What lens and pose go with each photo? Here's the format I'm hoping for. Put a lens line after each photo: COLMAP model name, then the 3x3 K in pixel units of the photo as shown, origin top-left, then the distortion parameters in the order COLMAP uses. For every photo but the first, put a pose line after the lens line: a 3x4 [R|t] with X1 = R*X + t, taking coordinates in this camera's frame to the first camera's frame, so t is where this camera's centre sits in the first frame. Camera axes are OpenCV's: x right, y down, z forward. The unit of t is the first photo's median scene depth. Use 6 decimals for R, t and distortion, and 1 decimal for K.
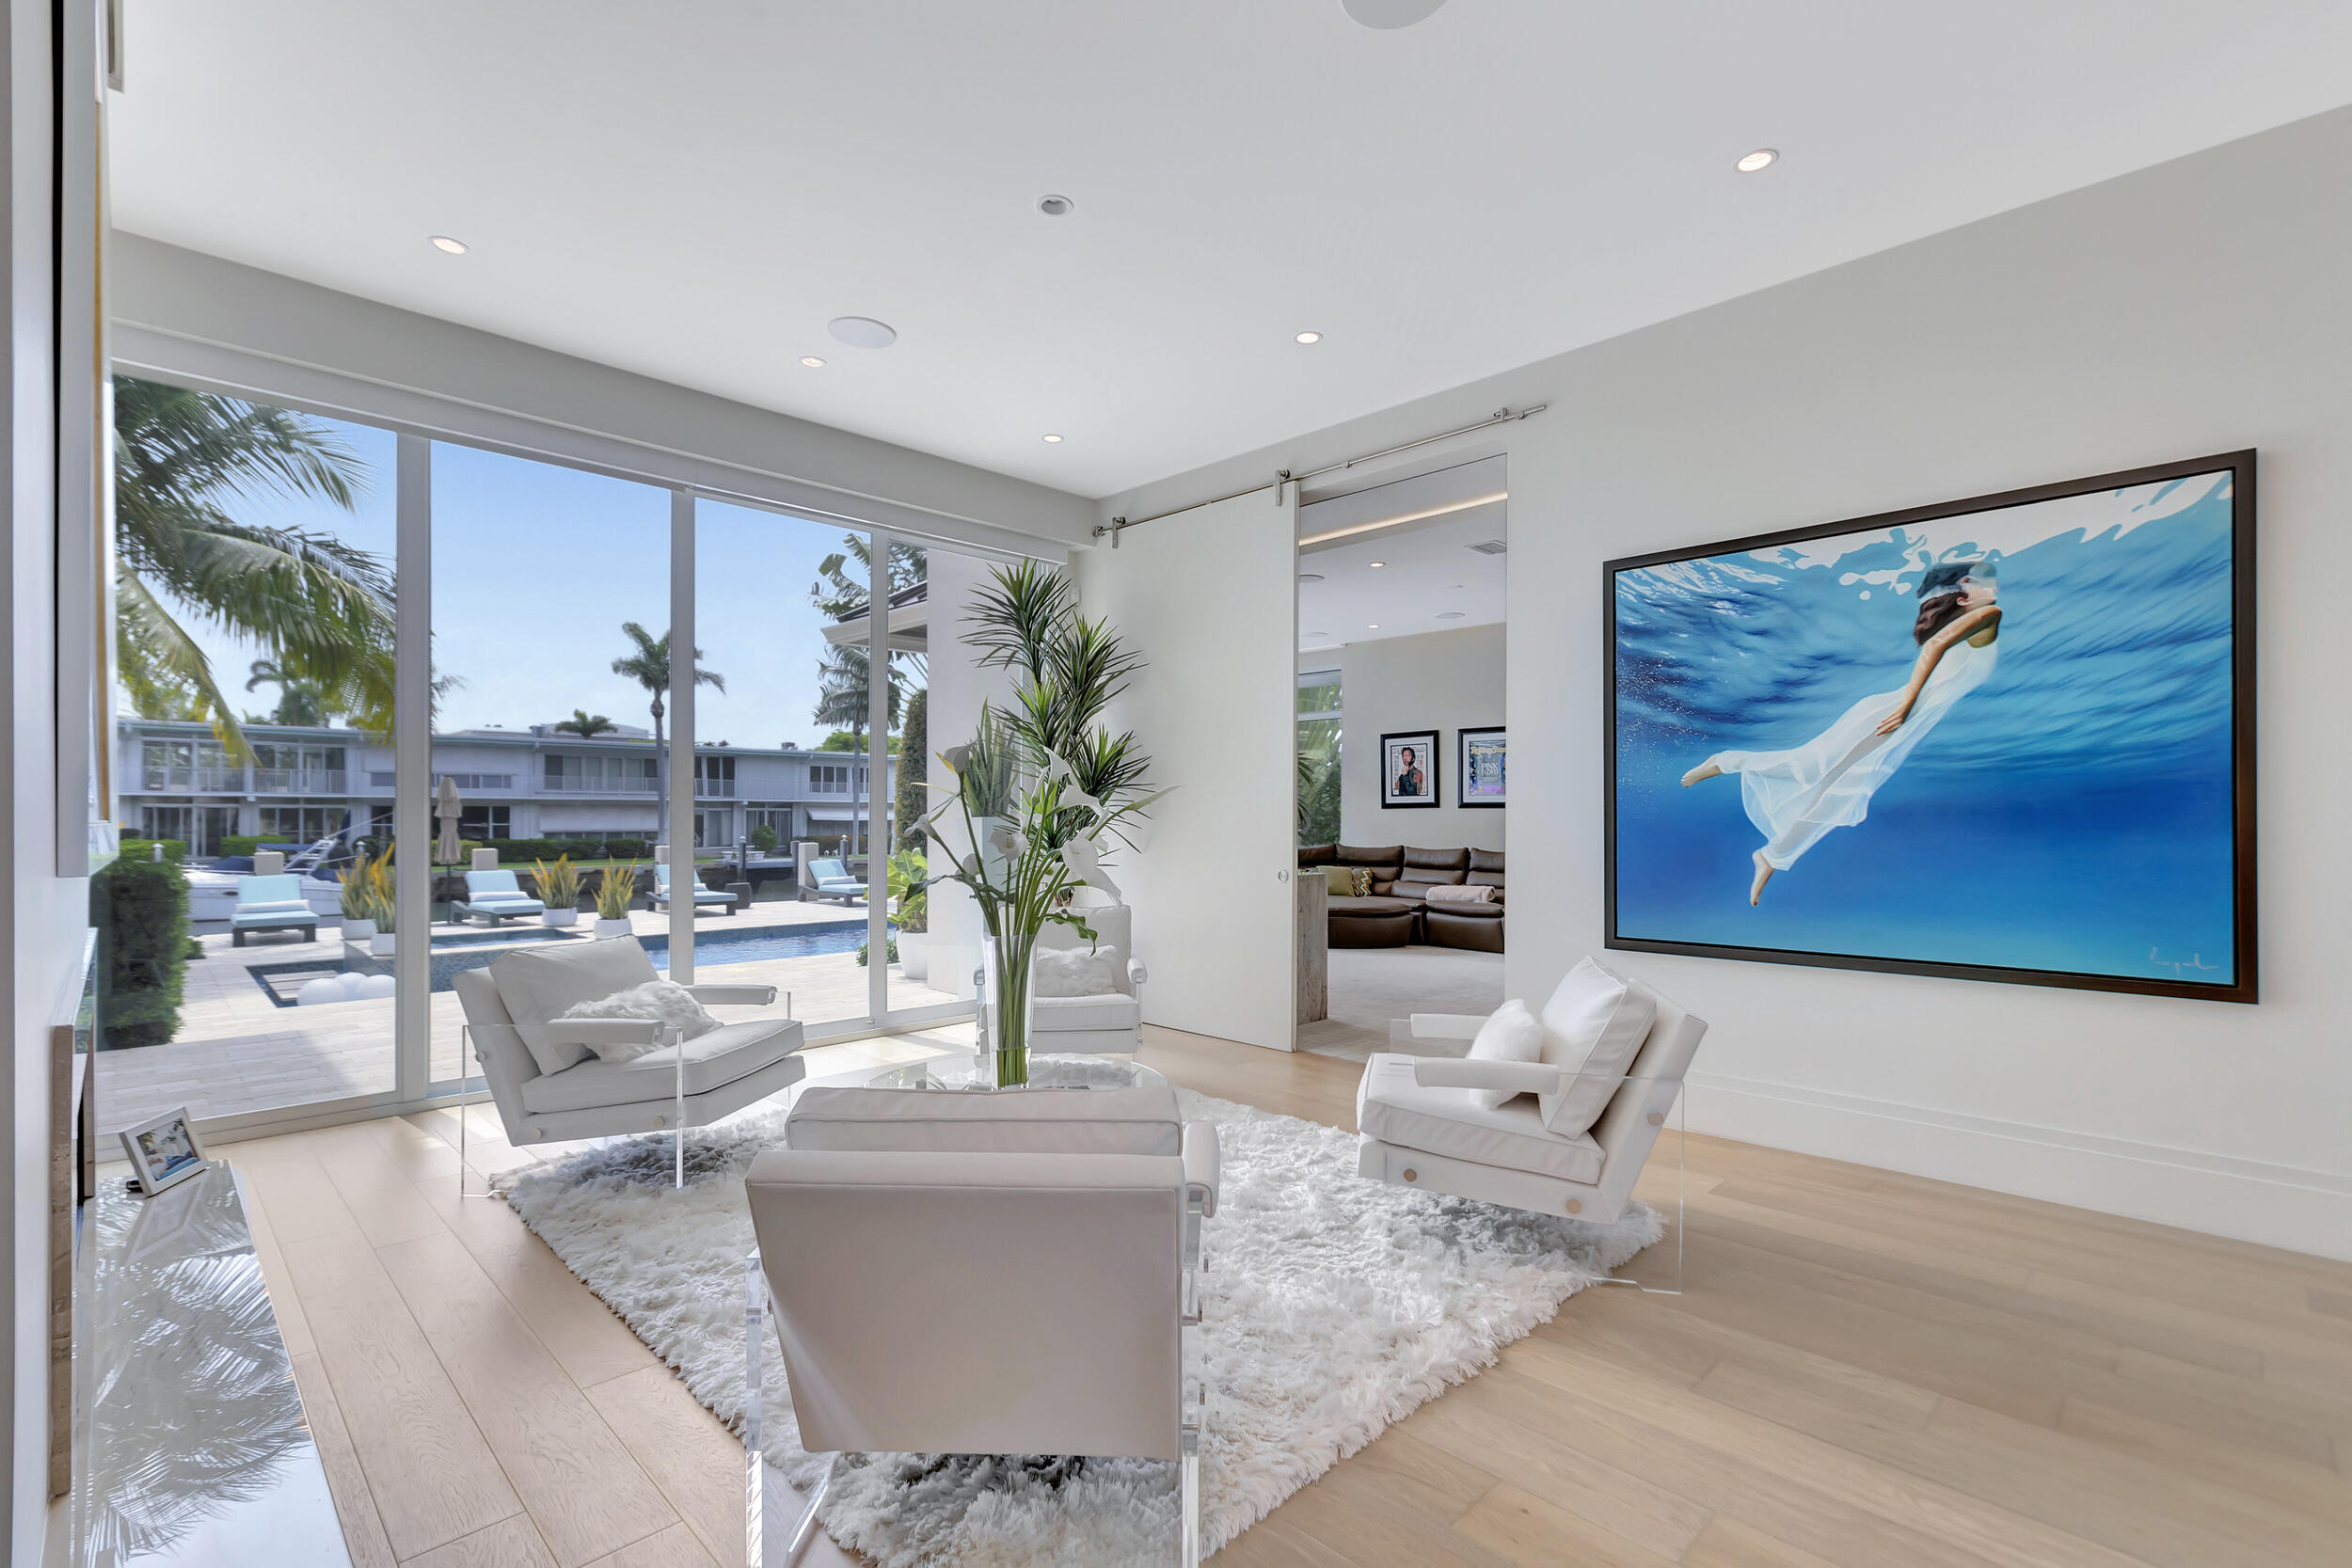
lens RADIAL K [[1056.9, 0, 1159.6], [0, 1056.9, 793.3], [0, 0, 1]] dist [-0.000507, -0.000555]
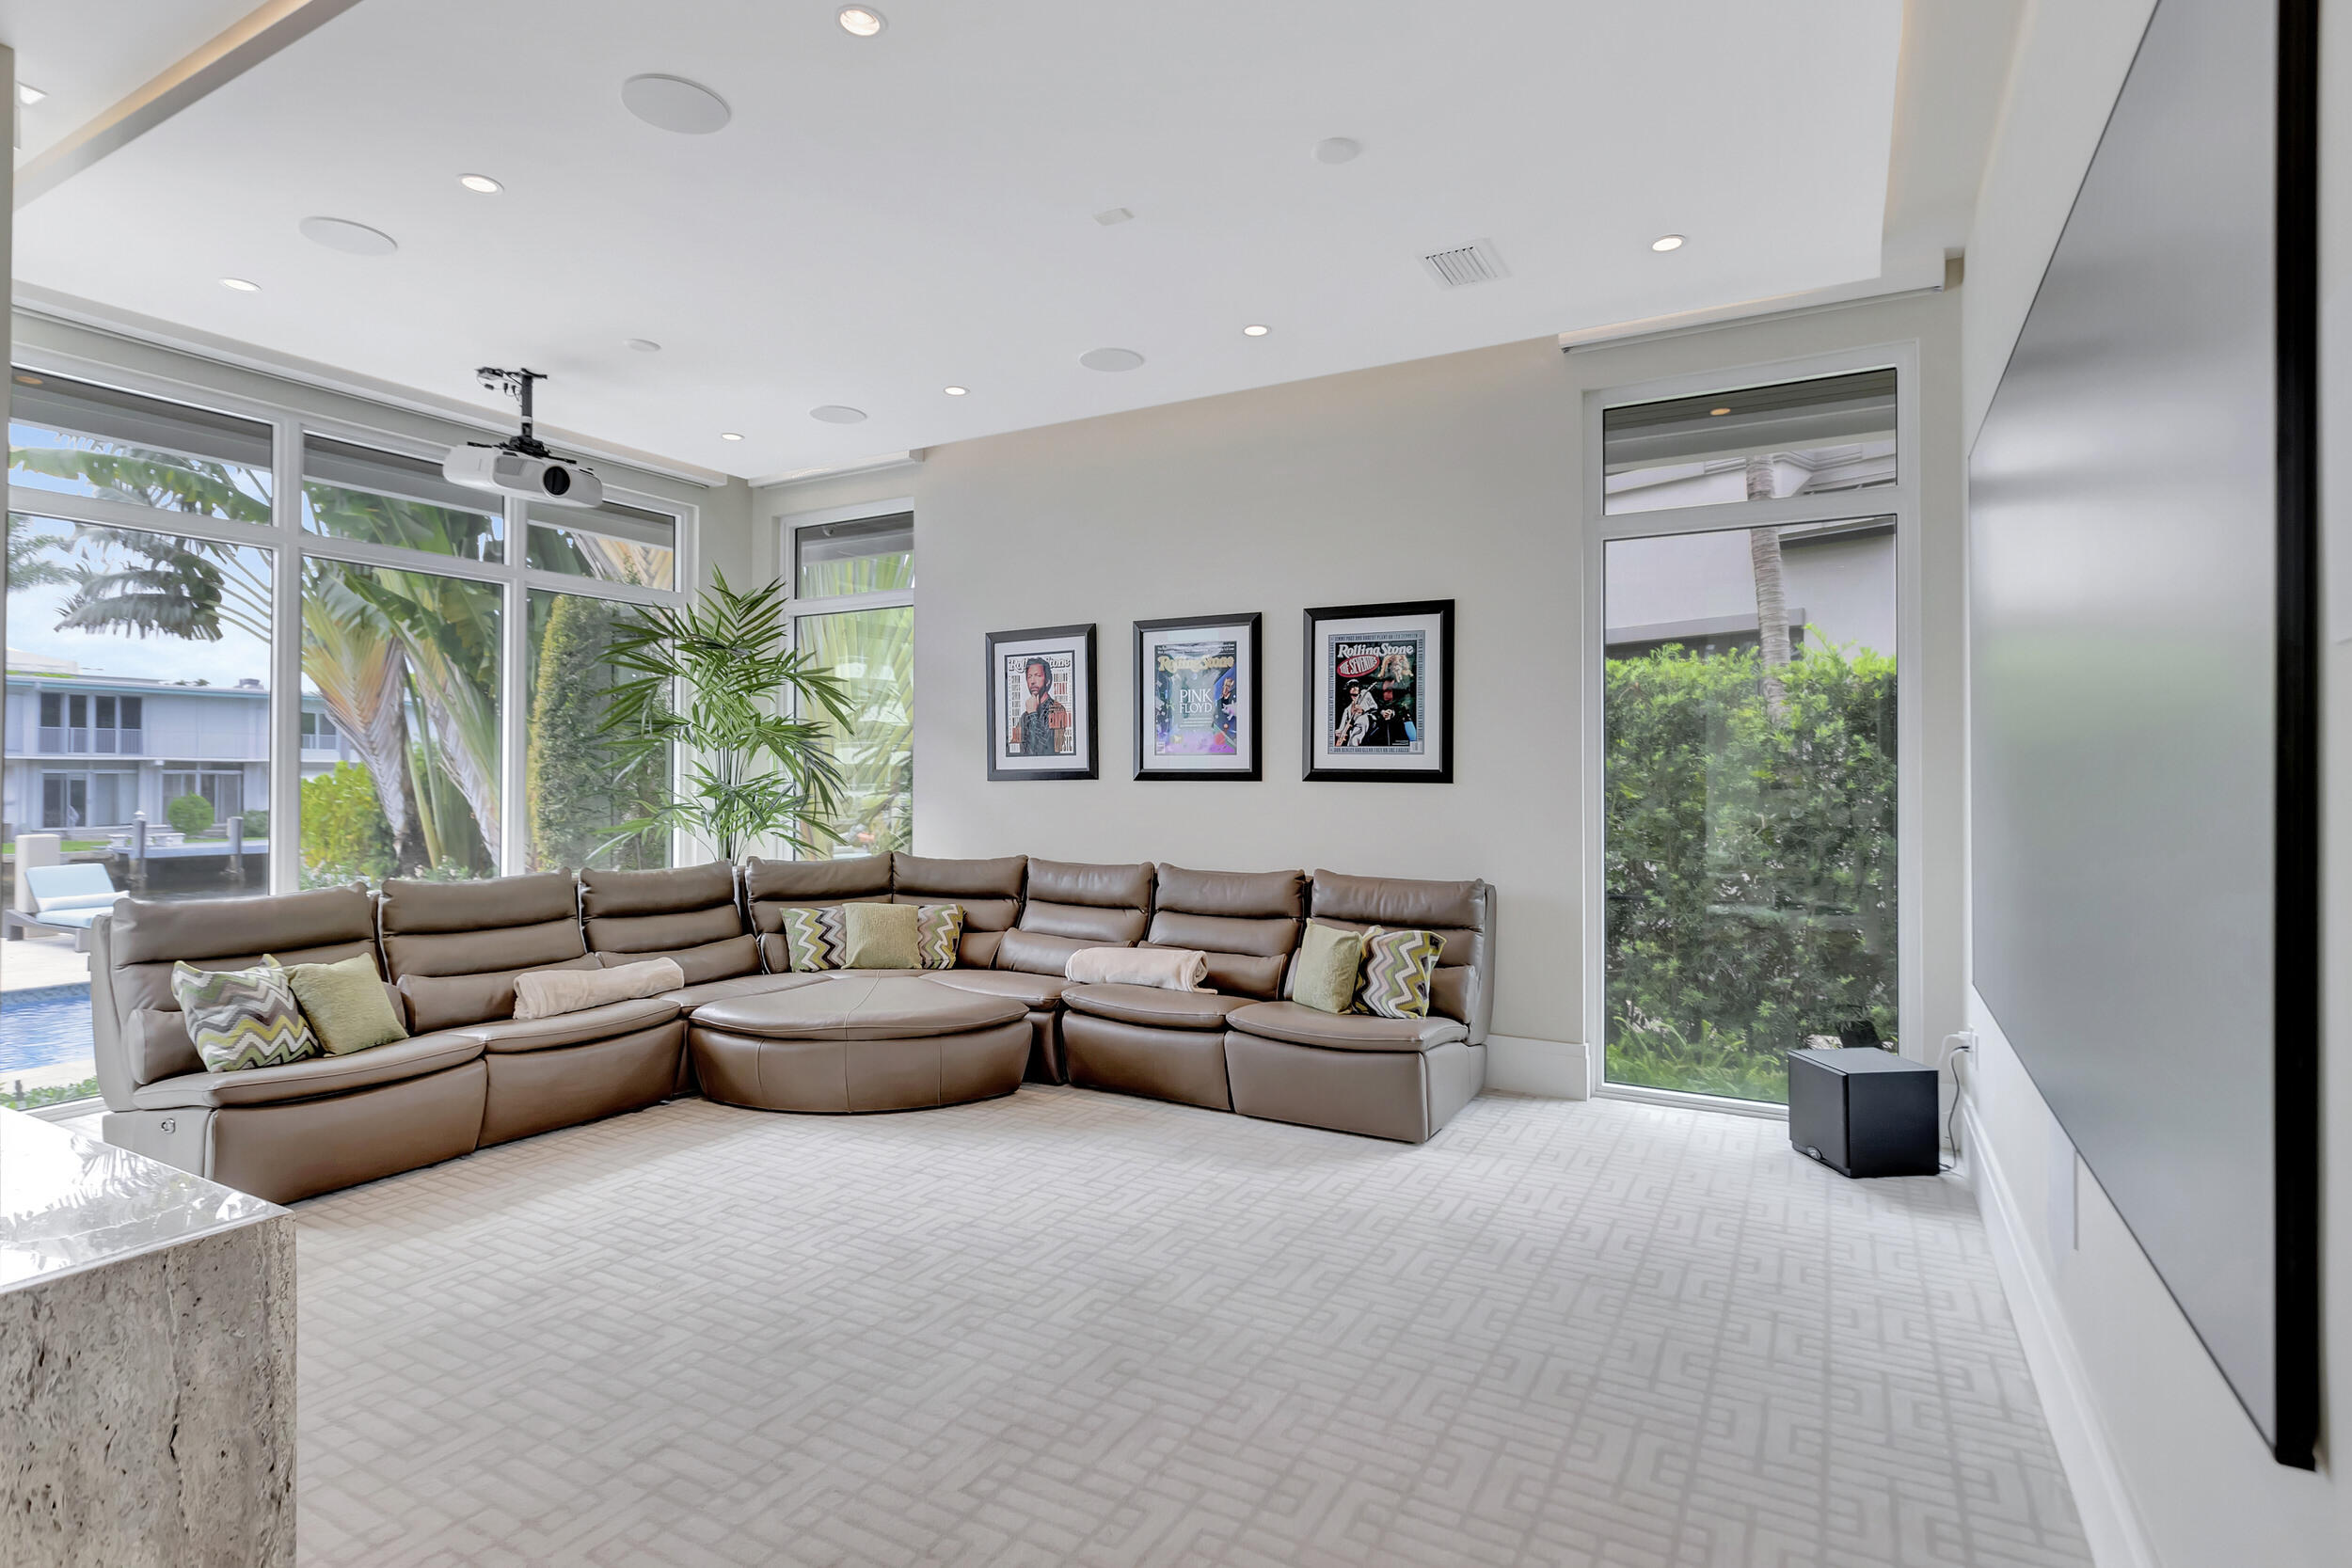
lens RADIAL K [[1154.8, 0, 1166.9], [0, 1154.8, 782.9], [0, 0, 1]] dist [0.005410, -0.005779]
pose [[0.957750, -0.003856, 0.287576, 0.138637], [-0.003712, 0.999661, 0.025764, 0.001108], [-0.287578, -0.025743, 0.957411, 0.467888]]
